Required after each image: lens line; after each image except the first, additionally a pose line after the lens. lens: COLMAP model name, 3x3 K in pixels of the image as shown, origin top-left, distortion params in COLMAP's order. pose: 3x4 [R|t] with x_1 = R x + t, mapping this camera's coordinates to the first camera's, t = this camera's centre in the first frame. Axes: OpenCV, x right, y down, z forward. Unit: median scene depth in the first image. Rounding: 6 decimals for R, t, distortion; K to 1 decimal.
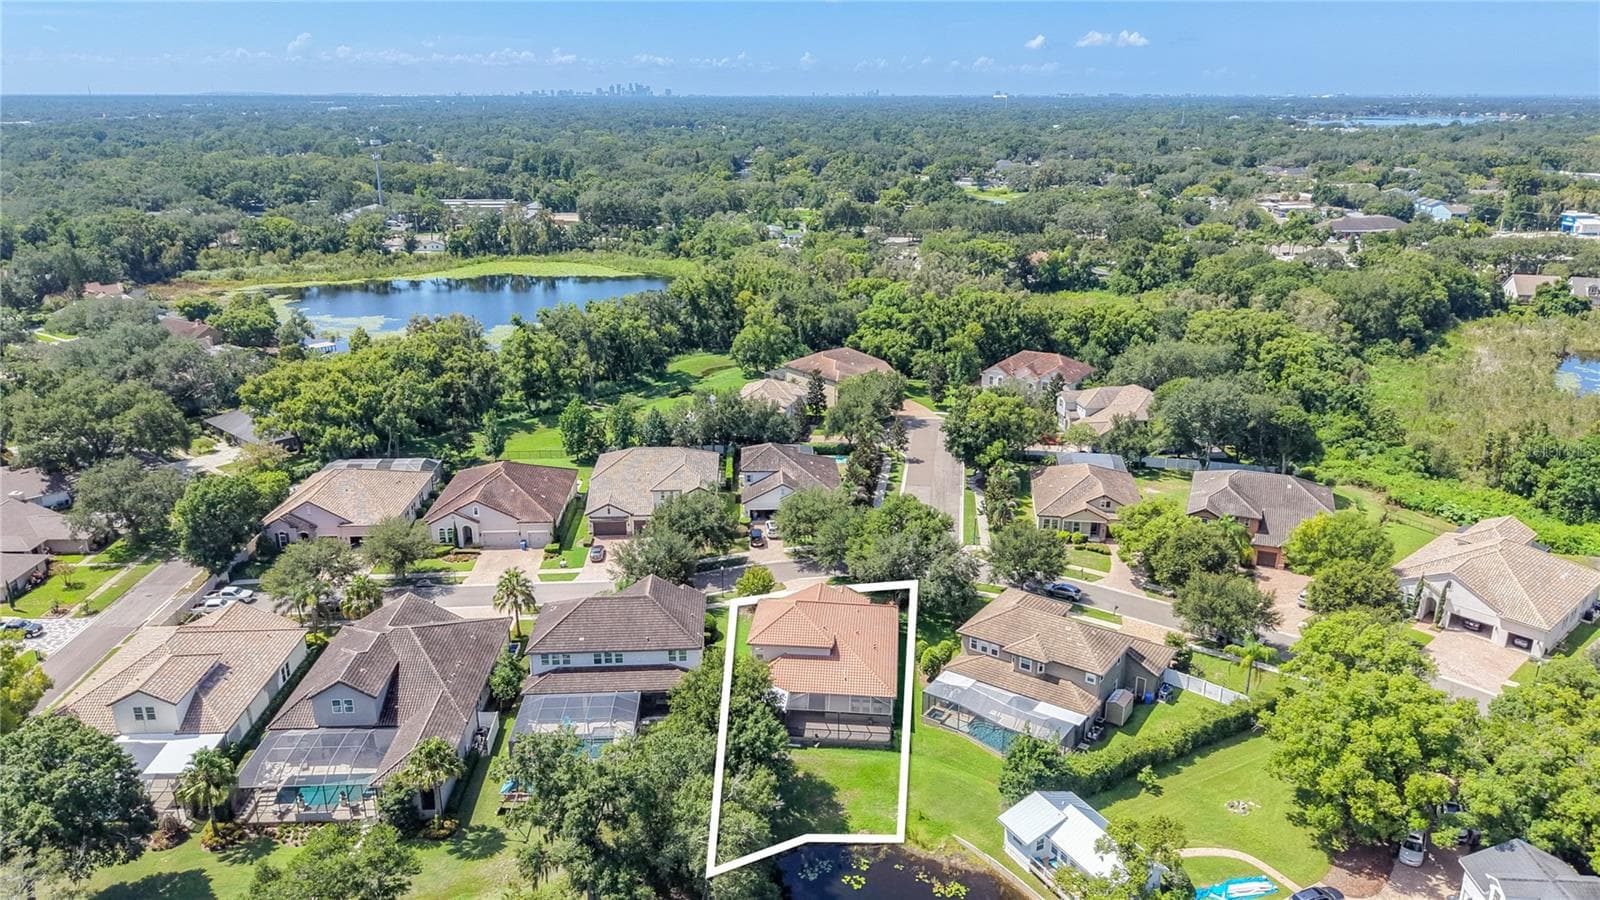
lens RADIAL K [[1097.8, 0, 811.5], [0, 1097.8, 445.6], [0, 0, 1]] dist [0.032450, -0.028986]
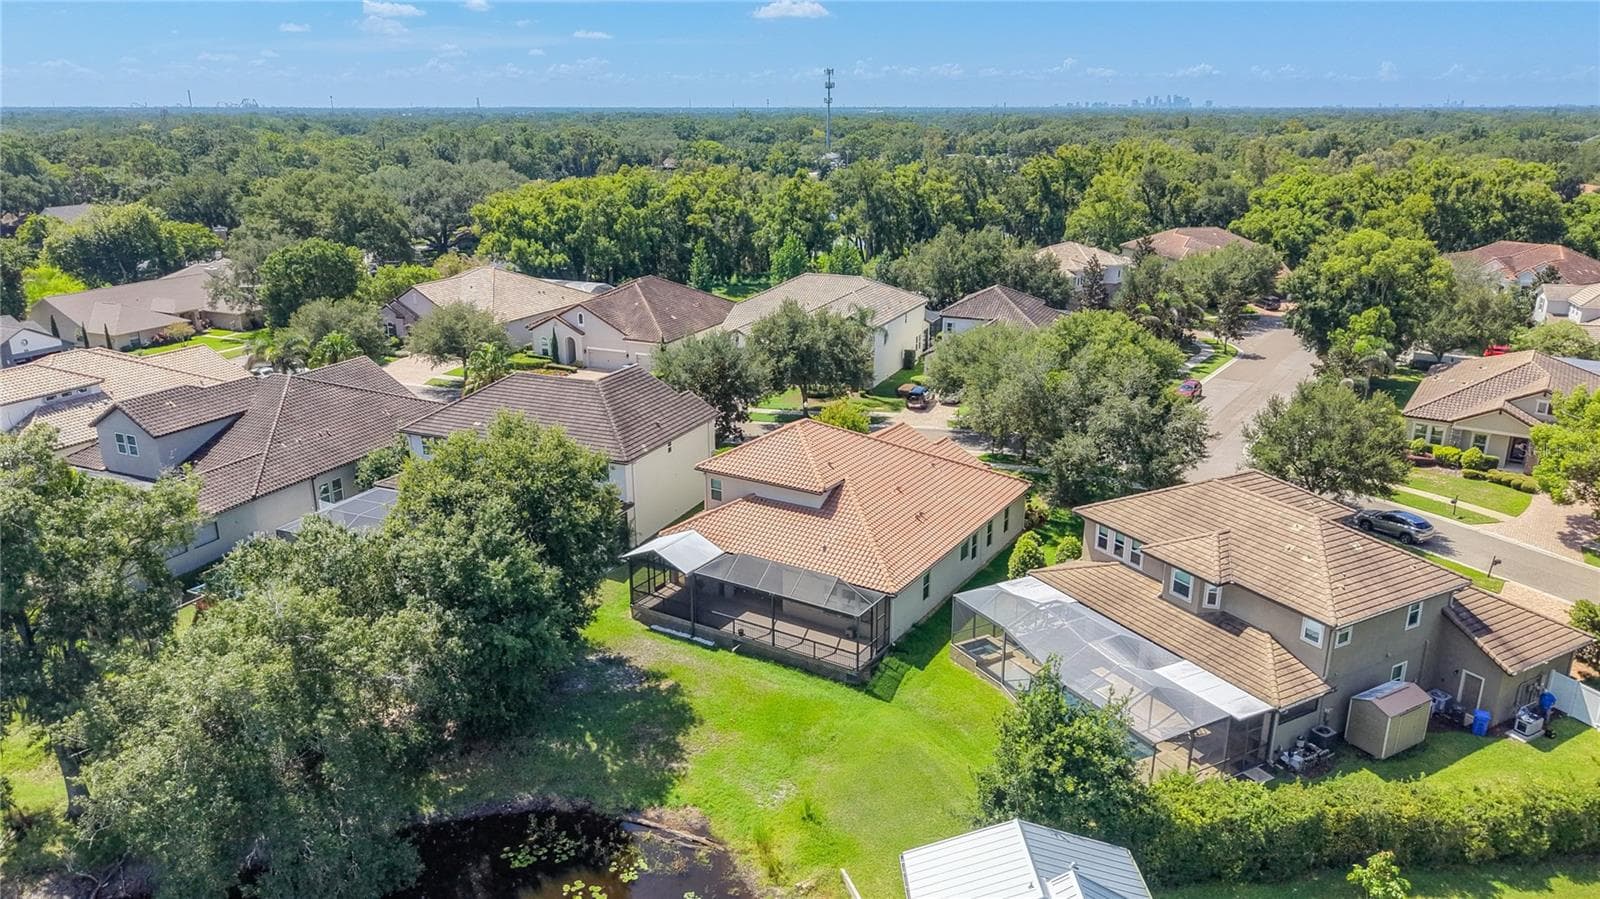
lens RADIAL K [[1097.8, 0, 806.3], [0, 1097.8, 457.5], [0, 0, 1]] dist [0.032450, -0.028986]
pose [[0.897346, 0.135413, -0.420041, 0.176924], [-0.135160, 0.990353, 0.030525, 0.111909], [0.420122, 0.029382, 0.906992, 0.370109]]
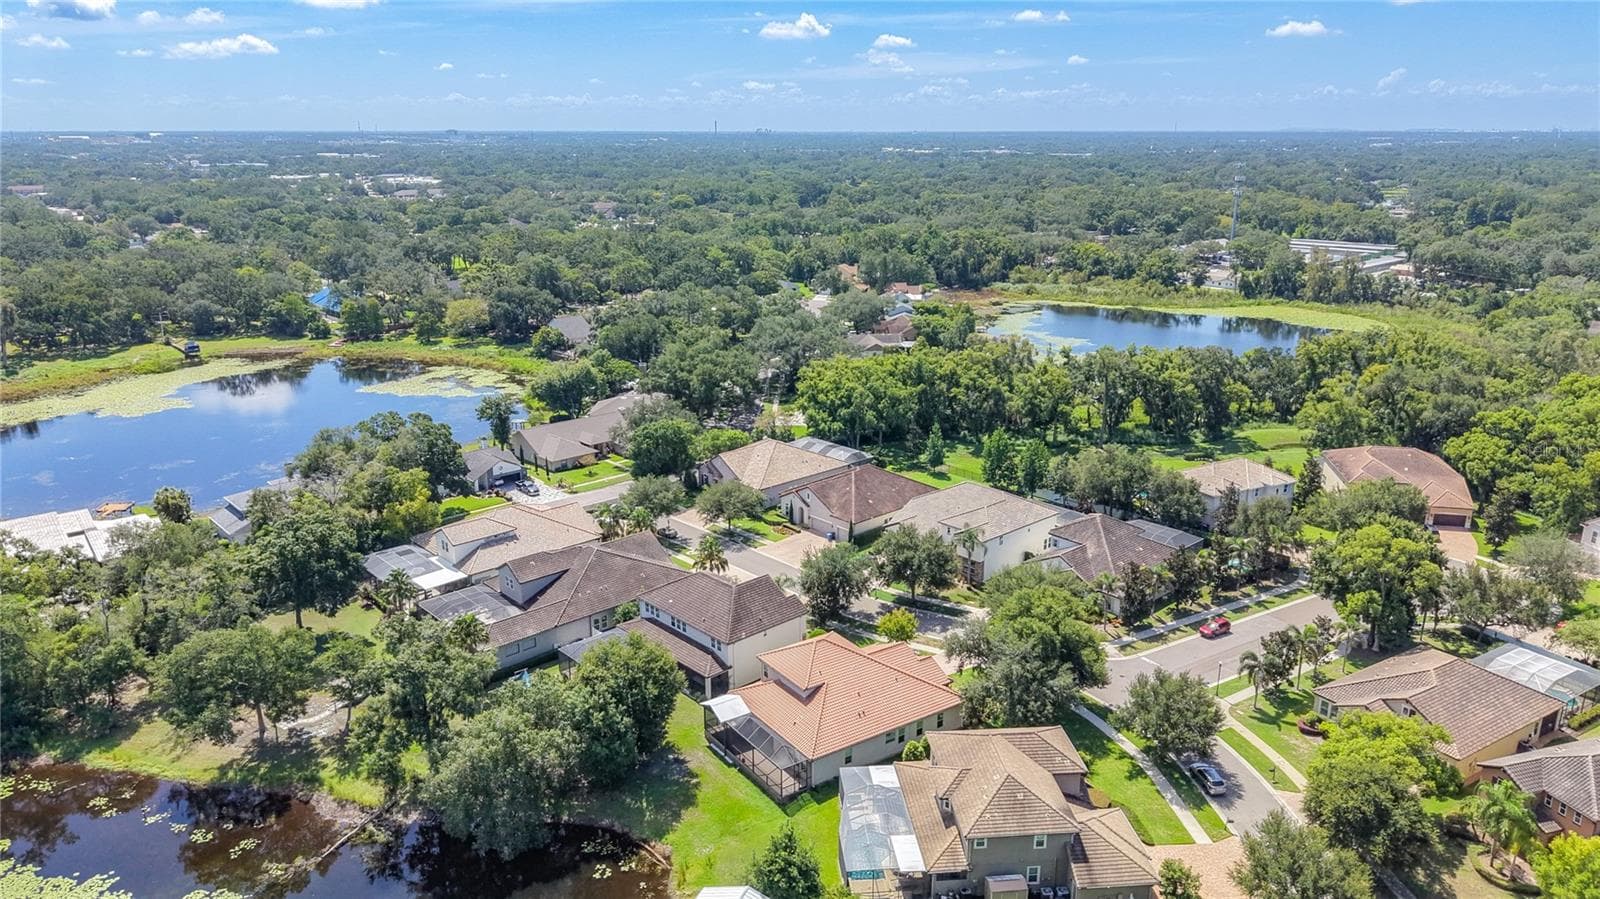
lens RADIAL K [[1097.8, 0, 799.4], [0, 1097.8, 455.3], [0, 0, 1]] dist [0.032450, -0.028986]
pose [[0.642049, 0.218098, -0.734987, 0.510836], [-0.234234, 0.968646, 0.082818, -0.073300], [0.730005, 0.118985, 0.673004, 0.230683]]
